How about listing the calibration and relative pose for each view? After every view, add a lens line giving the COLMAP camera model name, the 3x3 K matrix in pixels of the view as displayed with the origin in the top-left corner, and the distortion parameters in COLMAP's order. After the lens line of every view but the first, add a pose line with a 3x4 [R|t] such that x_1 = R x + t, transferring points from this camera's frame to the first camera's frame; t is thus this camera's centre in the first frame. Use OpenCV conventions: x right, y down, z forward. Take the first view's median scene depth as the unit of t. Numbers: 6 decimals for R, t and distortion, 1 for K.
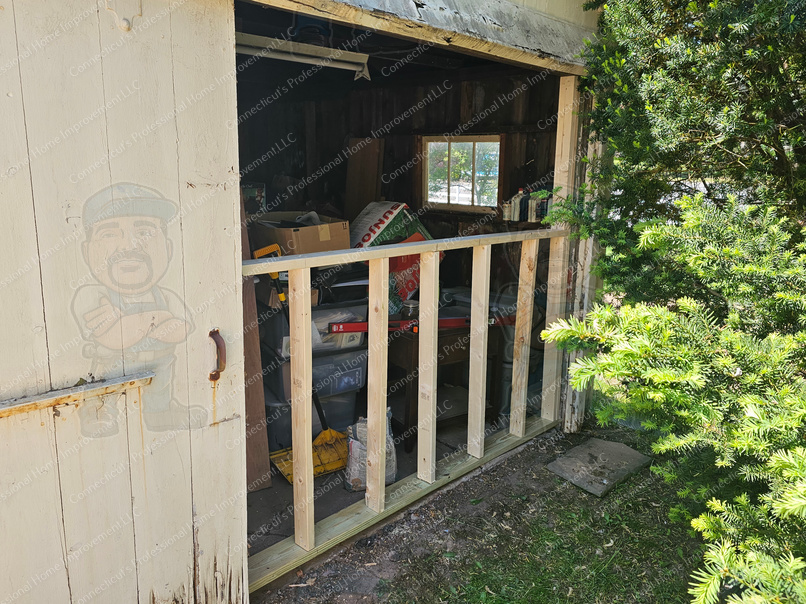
lens RADIAL K [[681.4, 0, 403.0], [0, 681.4, 302.0], [0, 0, 1]] dist [0.063387, 0.000000]
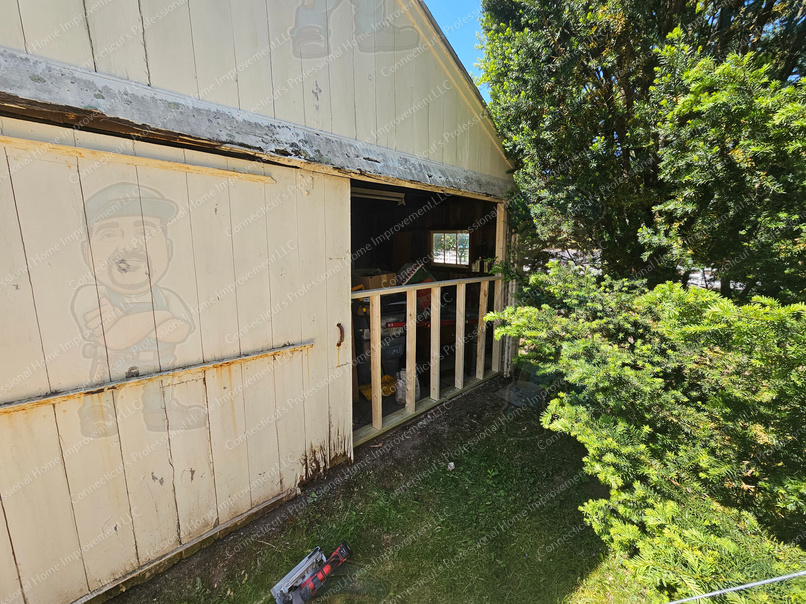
lens RADIAL K [[364.9, 0, 403.0], [0, 364.9, 302.0], [0, 0, 1]] dist [-0.048875, 0.000043]
pose [[0.998881, -0.008621, -0.046505, -0.009038], [0.006931, 0.999314, -0.036383, 0.010703], [0.046786, 0.036020, 0.998255, -0.108222]]
